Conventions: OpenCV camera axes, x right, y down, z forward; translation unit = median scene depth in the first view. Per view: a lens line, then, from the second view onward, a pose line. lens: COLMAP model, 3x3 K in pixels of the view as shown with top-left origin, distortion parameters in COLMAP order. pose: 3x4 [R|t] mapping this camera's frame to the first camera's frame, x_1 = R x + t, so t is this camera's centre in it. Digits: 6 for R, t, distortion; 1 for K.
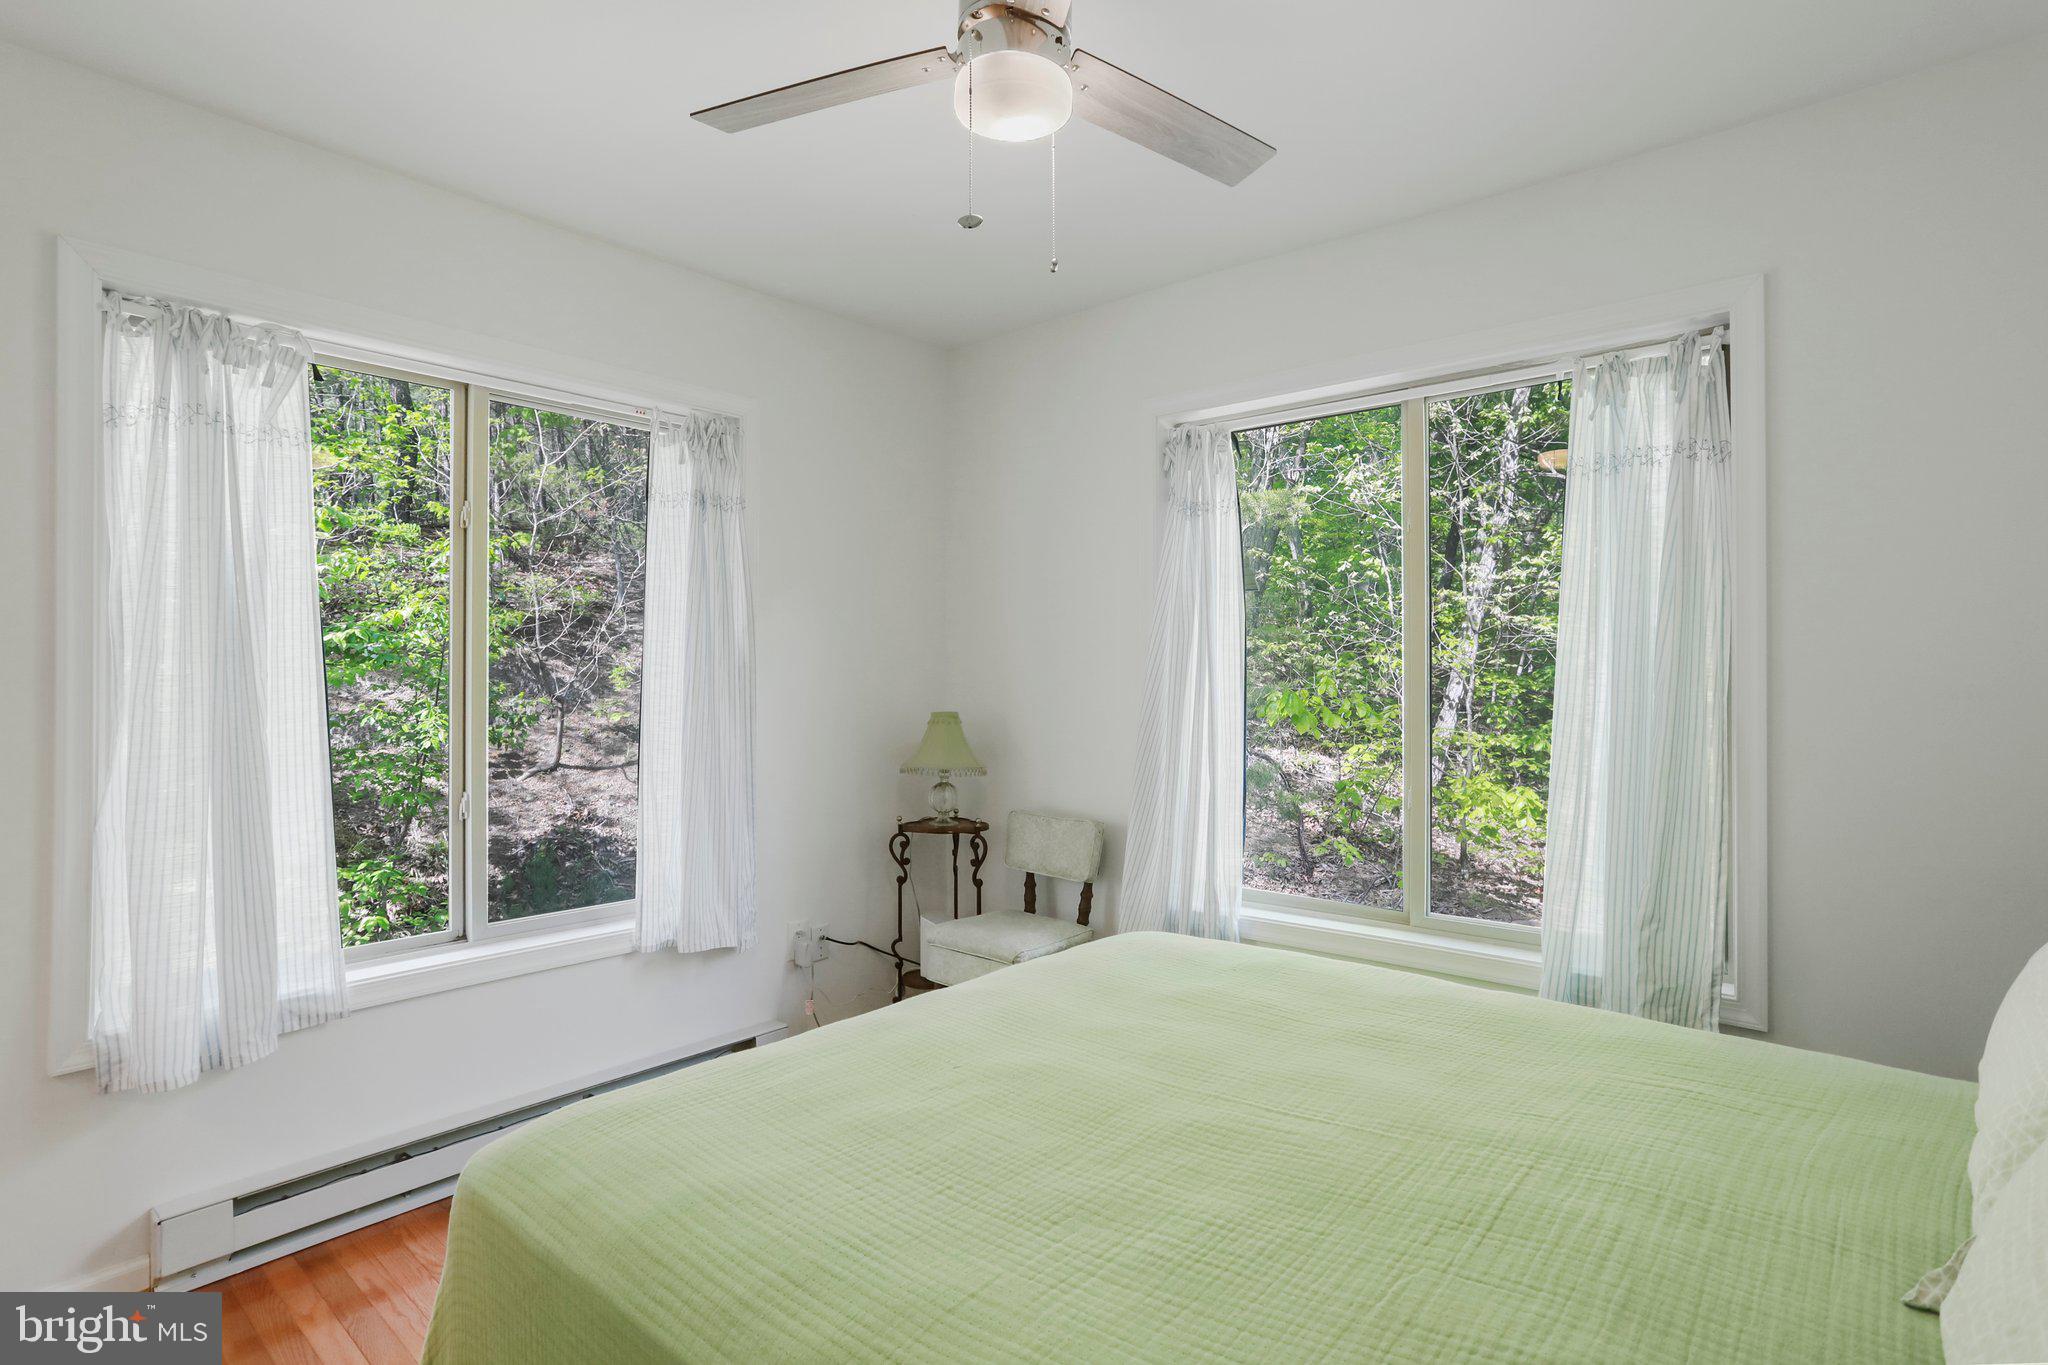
lens RADIAL K [[1022.7, 0, 1034.9], [0, 1022.7, 674.0], [0, 0, 1]] dist [-0.050197, 0.030333]
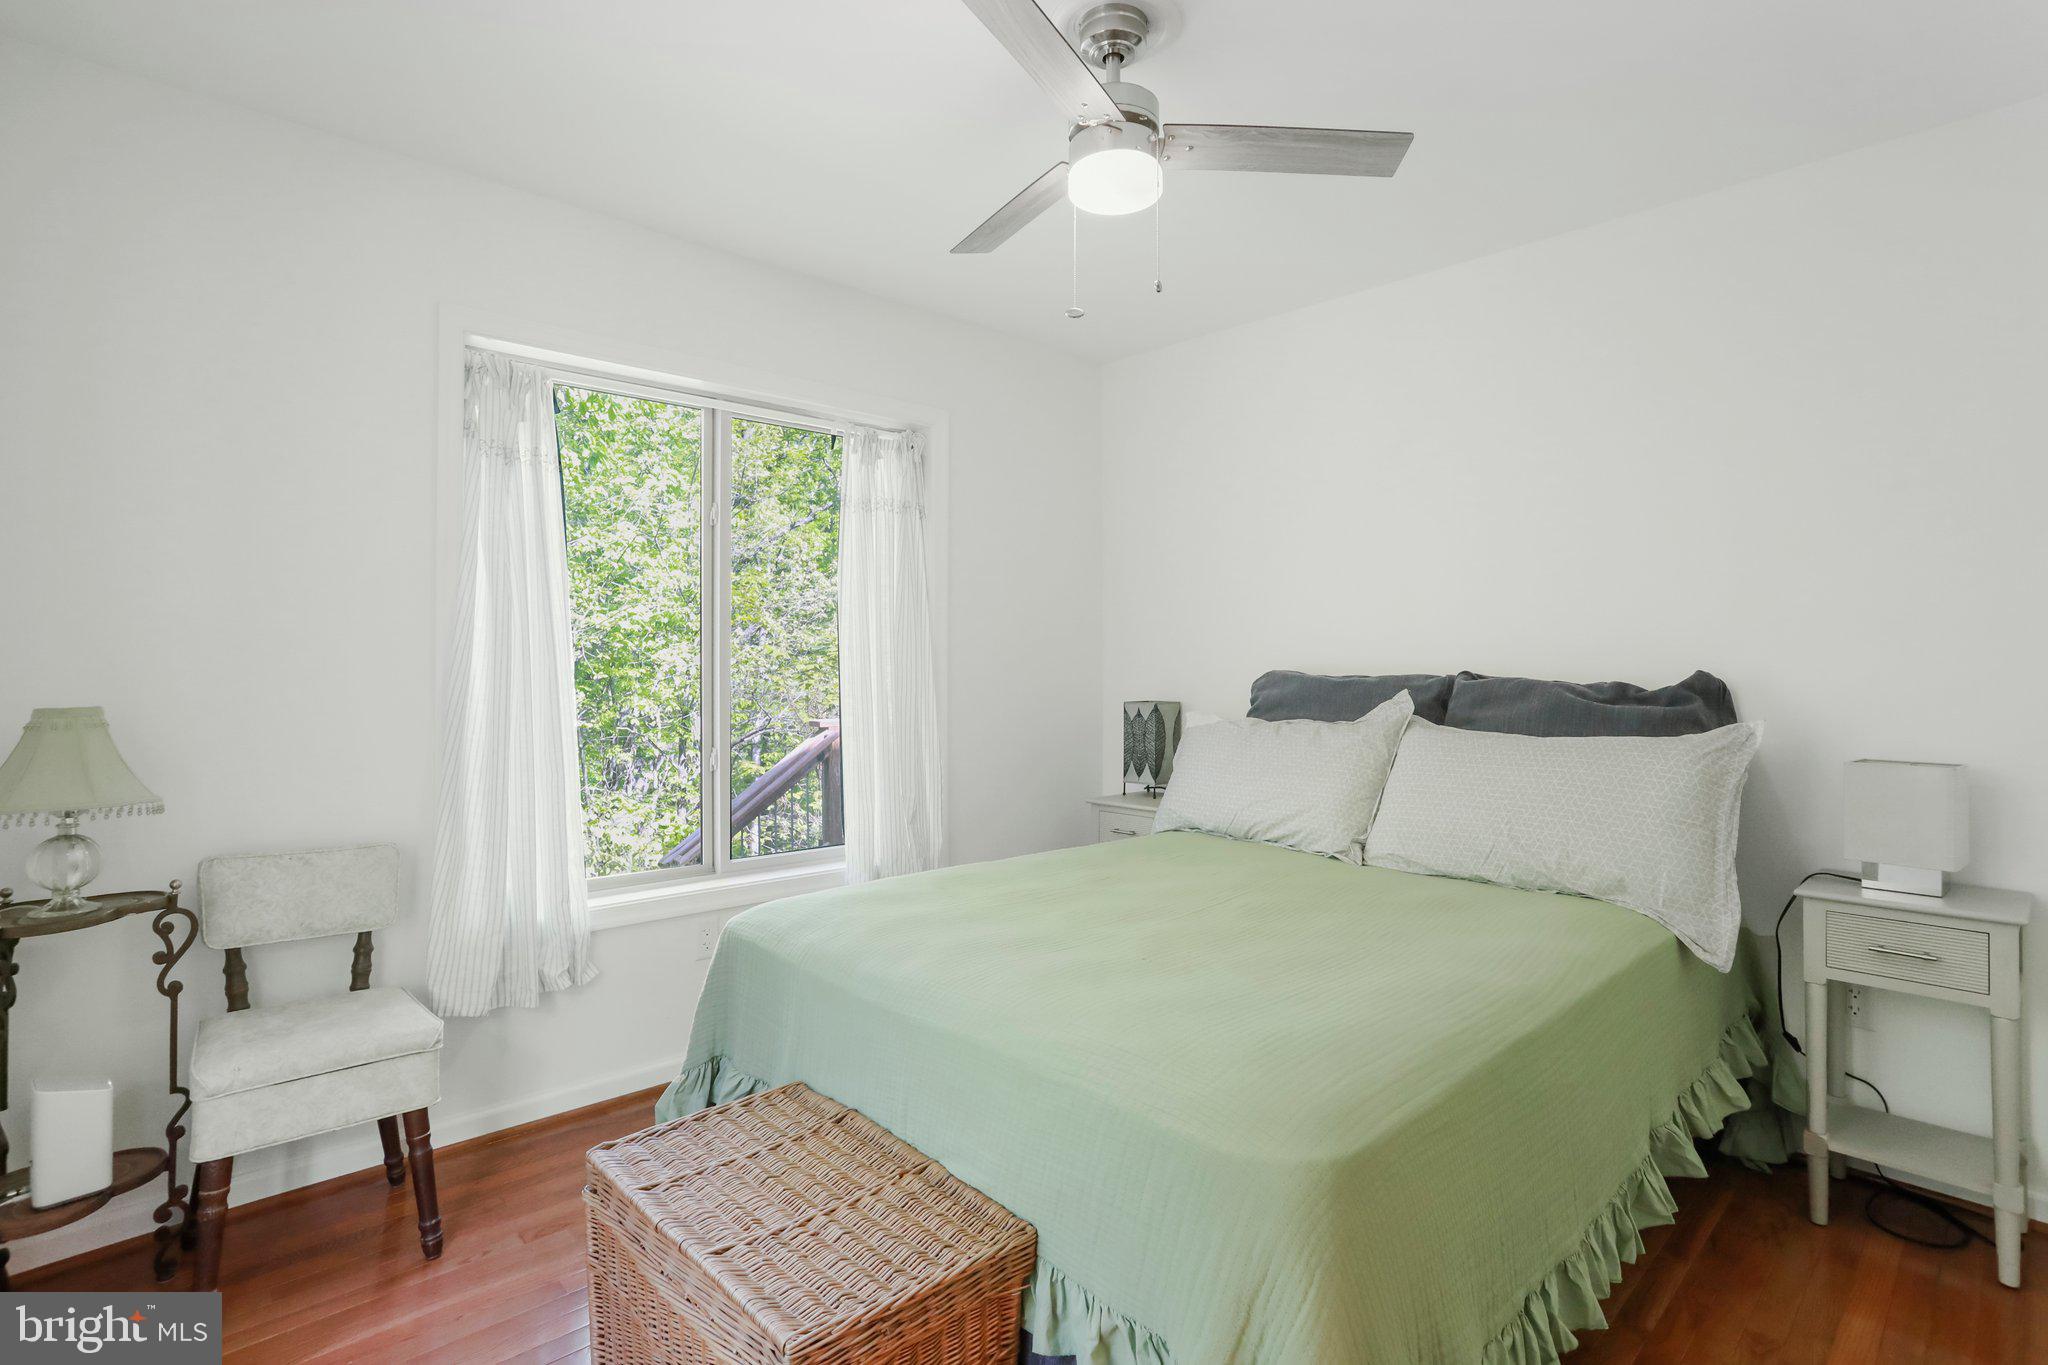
lens RADIAL K [[979.9, 0, 1026.5], [0, 979.9, 661.3], [0, 0, 1]] dist [-0.055851, 0.026166]
pose [[0.119727, 0.006990, 0.992782, -0.611146], [-0.007215, 0.999955, -0.006171, 0.013434], [-0.992781, -0.006424, 0.119772, 0.483921]]
